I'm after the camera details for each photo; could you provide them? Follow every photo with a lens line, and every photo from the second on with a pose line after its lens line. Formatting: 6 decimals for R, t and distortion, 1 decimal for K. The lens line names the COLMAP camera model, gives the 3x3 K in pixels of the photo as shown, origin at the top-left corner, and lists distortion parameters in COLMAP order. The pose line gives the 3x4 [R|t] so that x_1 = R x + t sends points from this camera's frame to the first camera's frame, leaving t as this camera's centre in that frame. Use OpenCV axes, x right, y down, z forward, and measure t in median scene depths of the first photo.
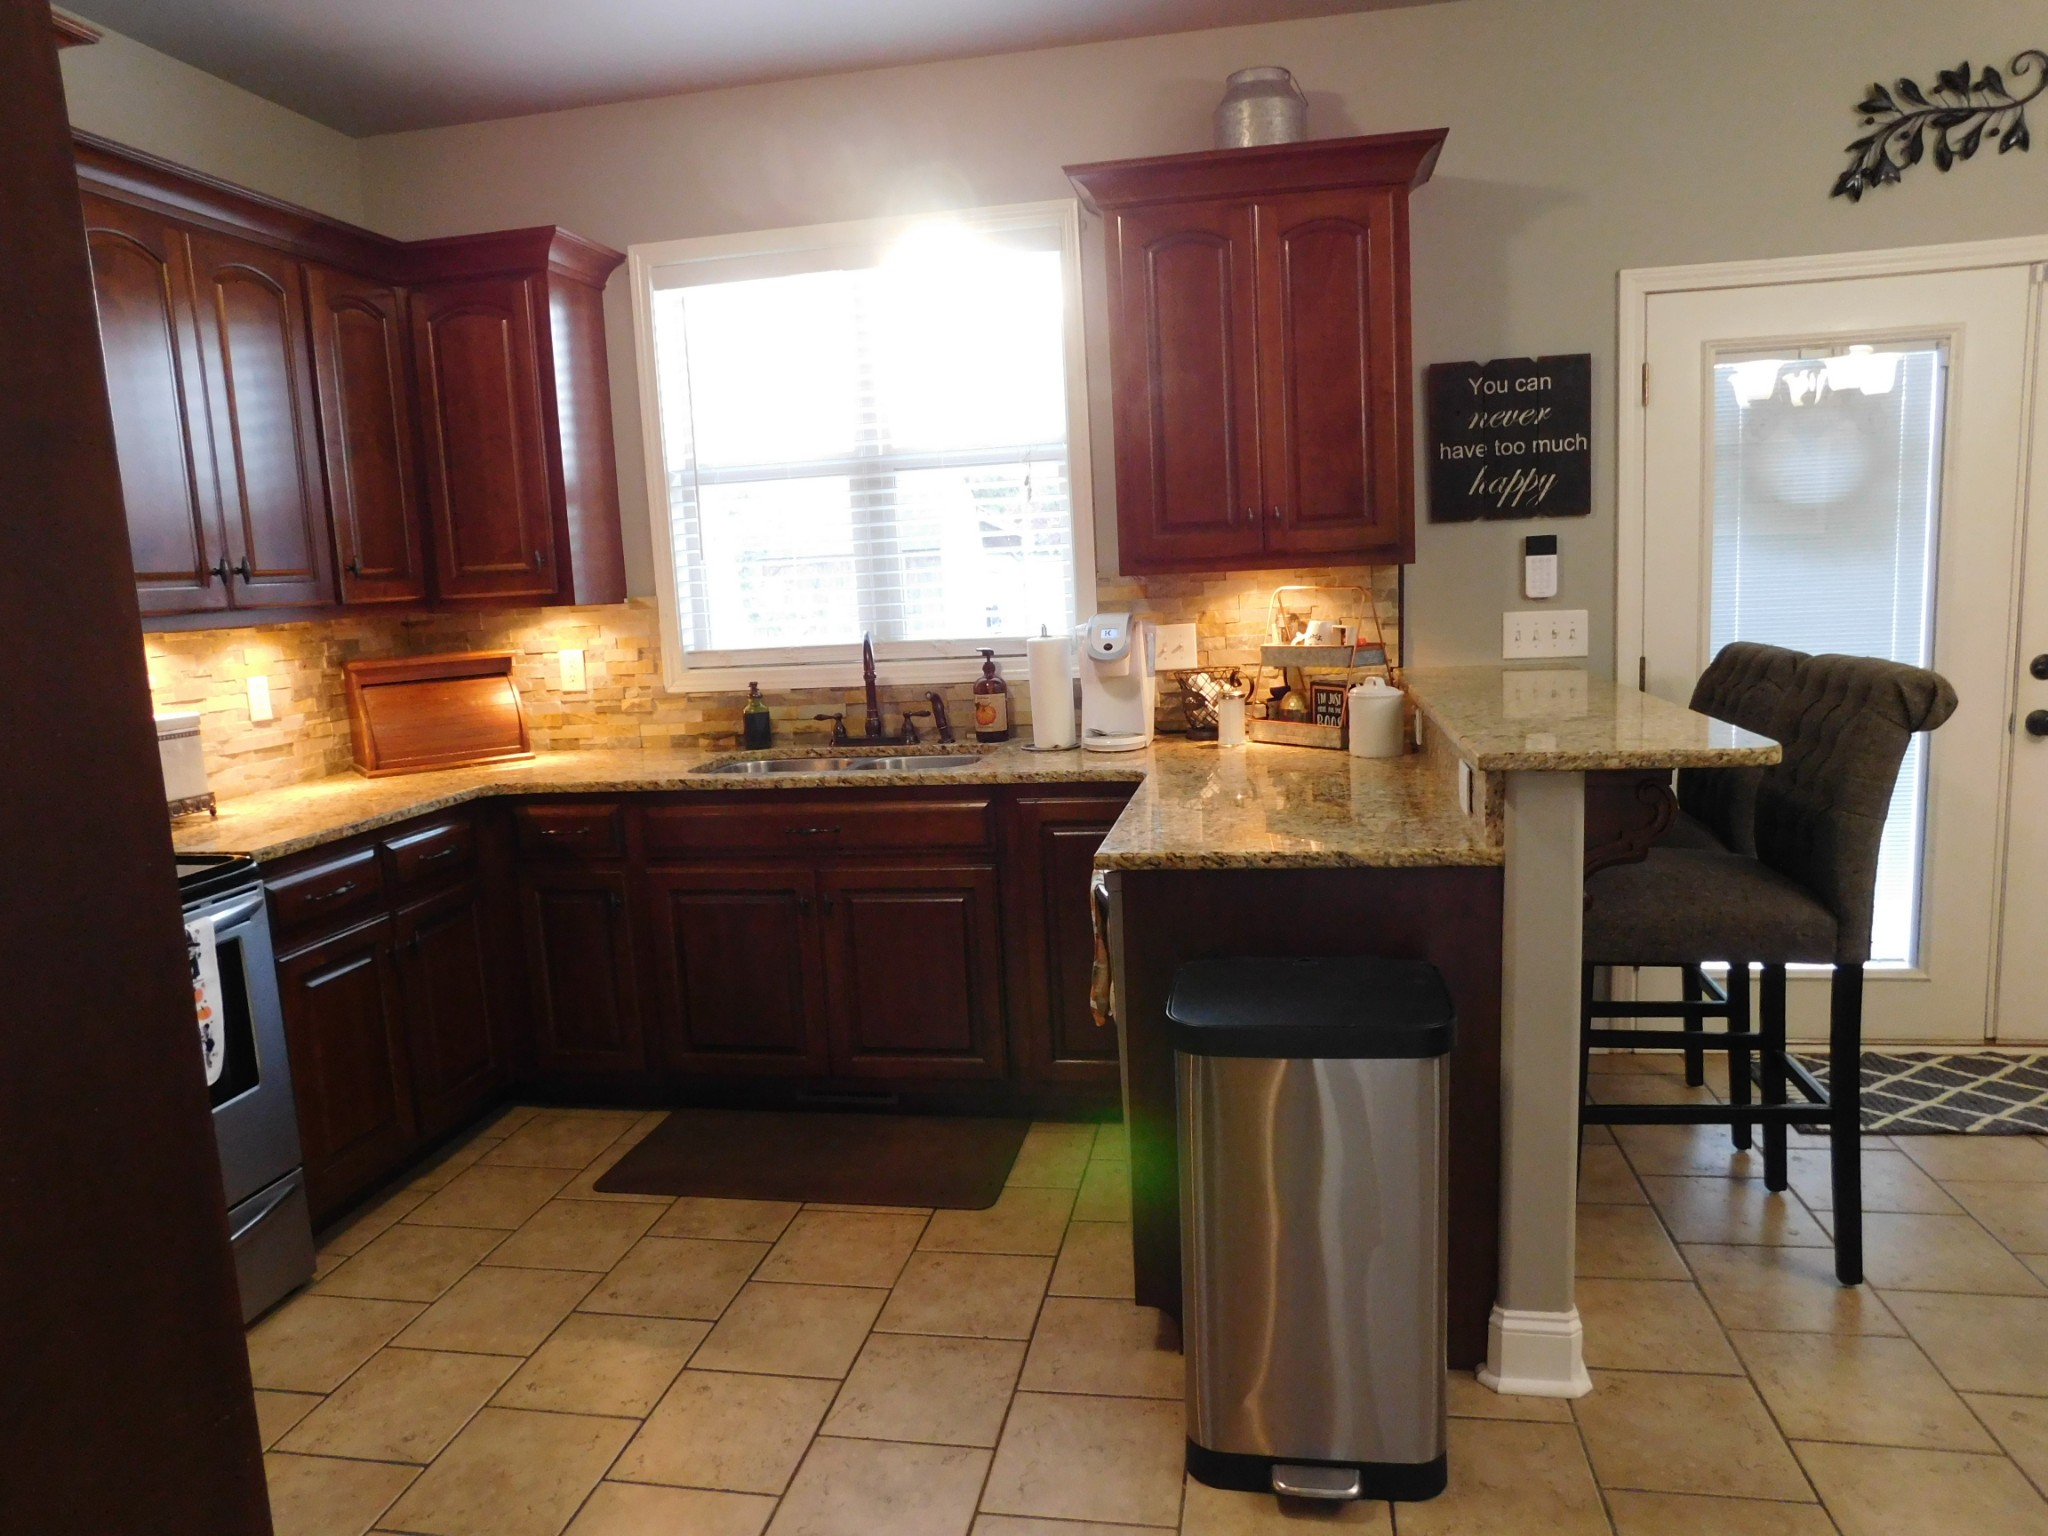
lens RADIAL K [[1343.5, 0, 1029.9], [0, 1343.5, 762.1], [0, 0, 1]] dist [-0.046600, 0.025807]
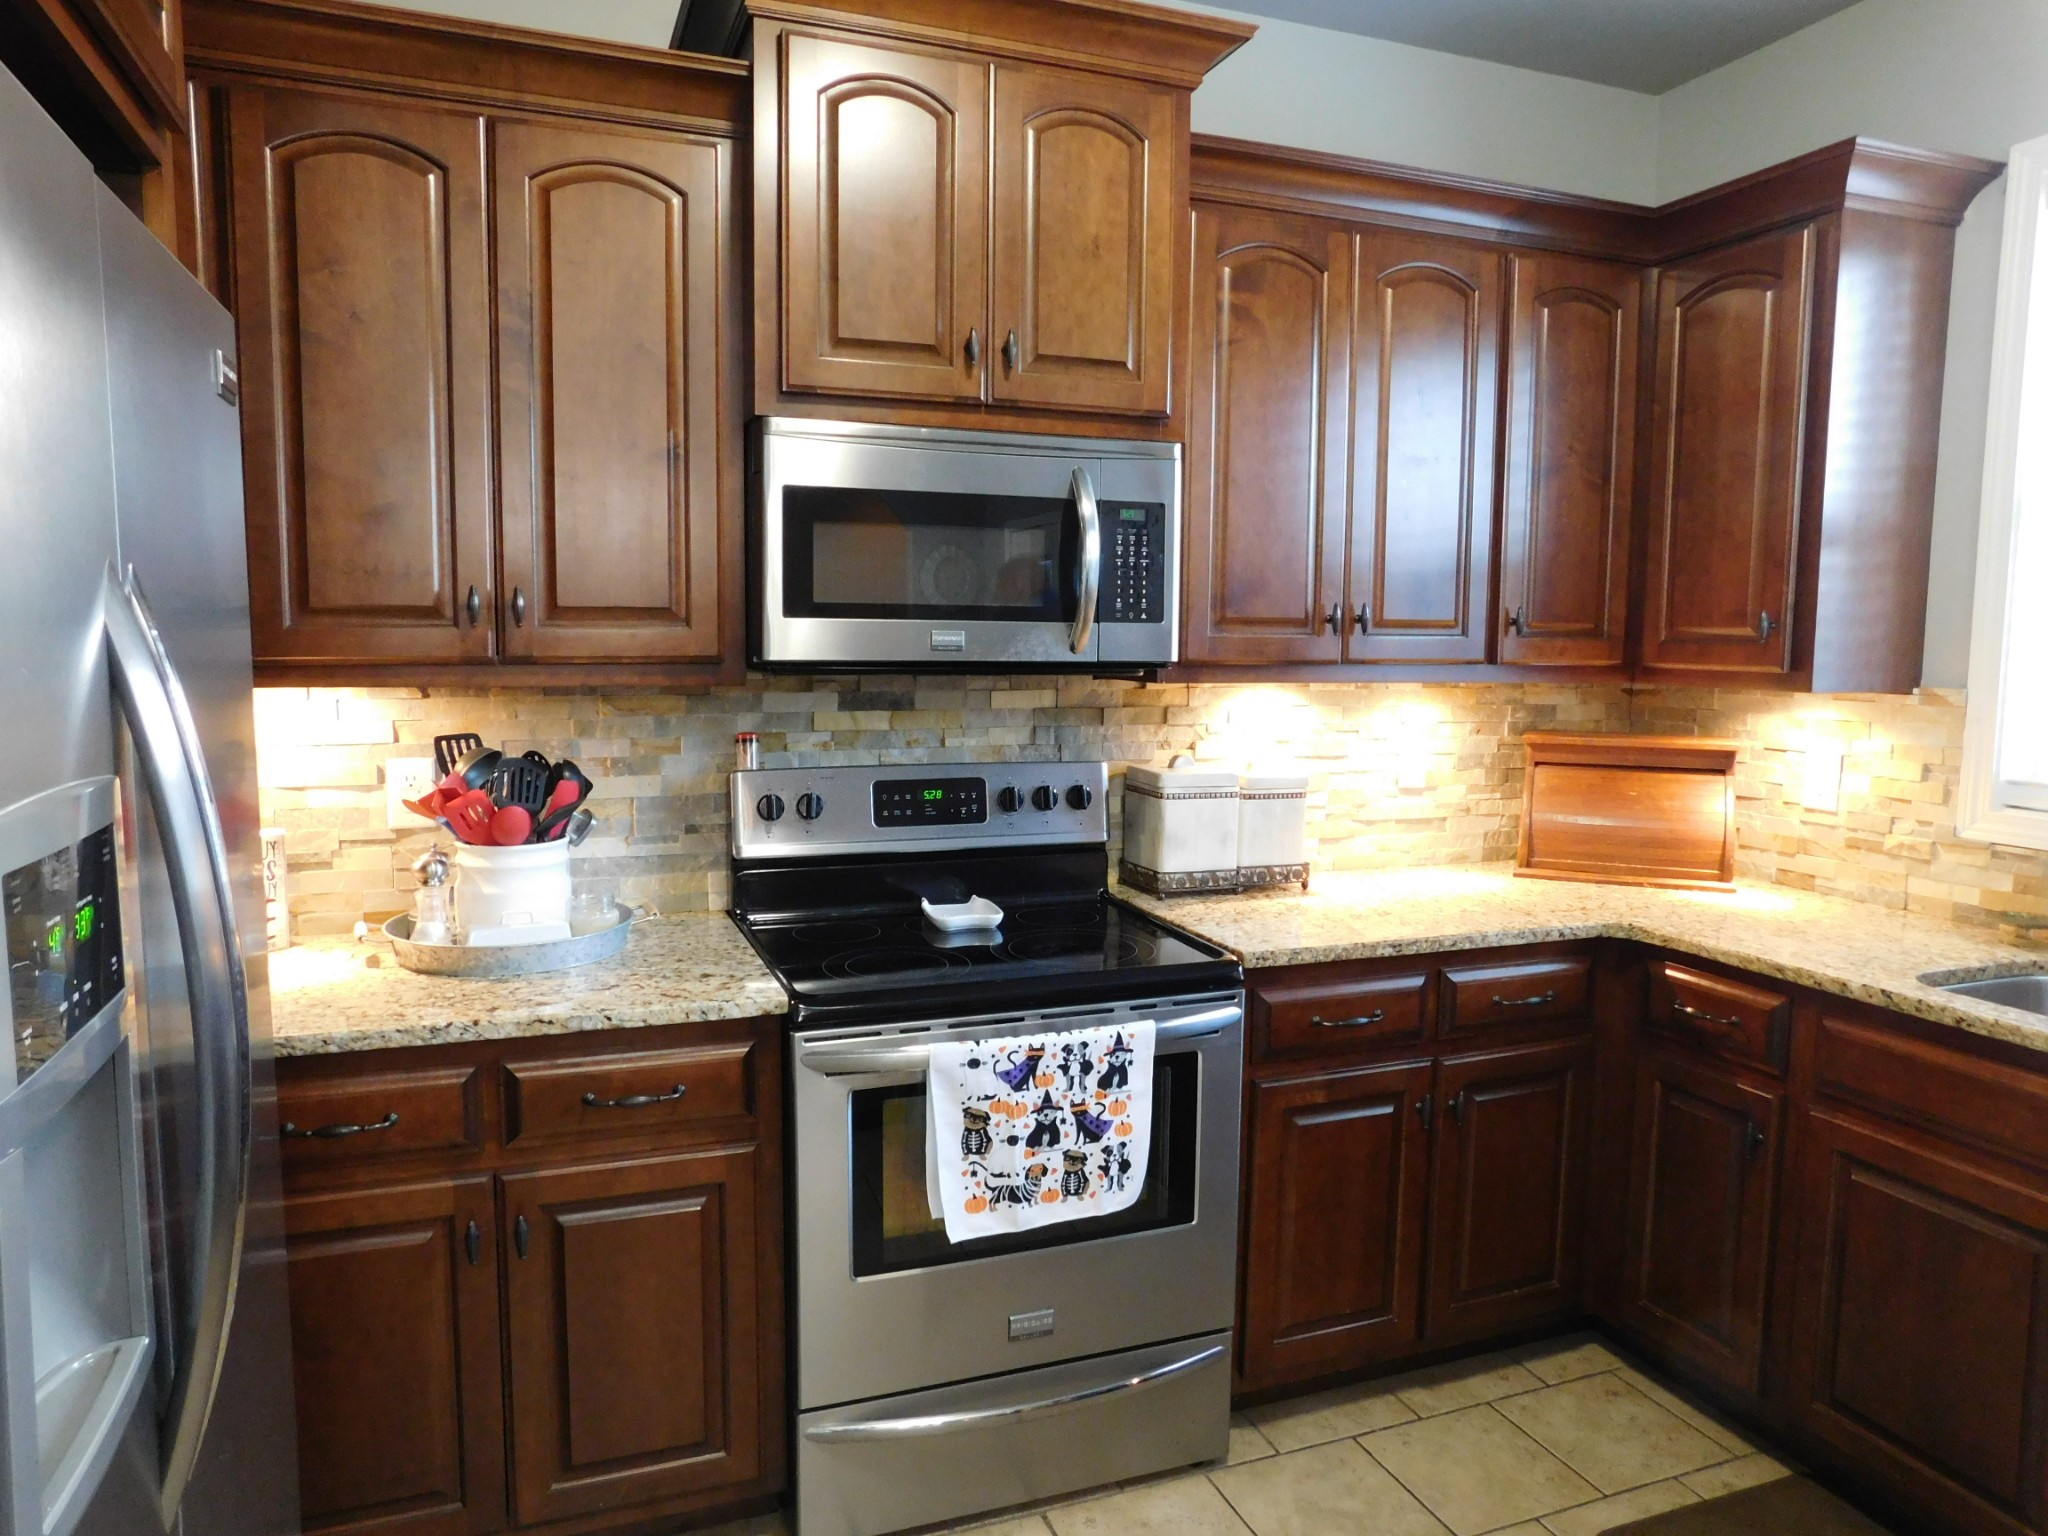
lens RADIAL K [[1343.5, 0, 1019.7], [0, 1343.5, 766.9], [0, 0, 1]] dist [-0.046600, 0.025807]
pose [[0.520253, 0.141210, -0.842257, 0.029600], [-0.160731, 0.984801, 0.065827, -0.058849], [0.838750, 0.101130, 0.535043, 0.292852]]
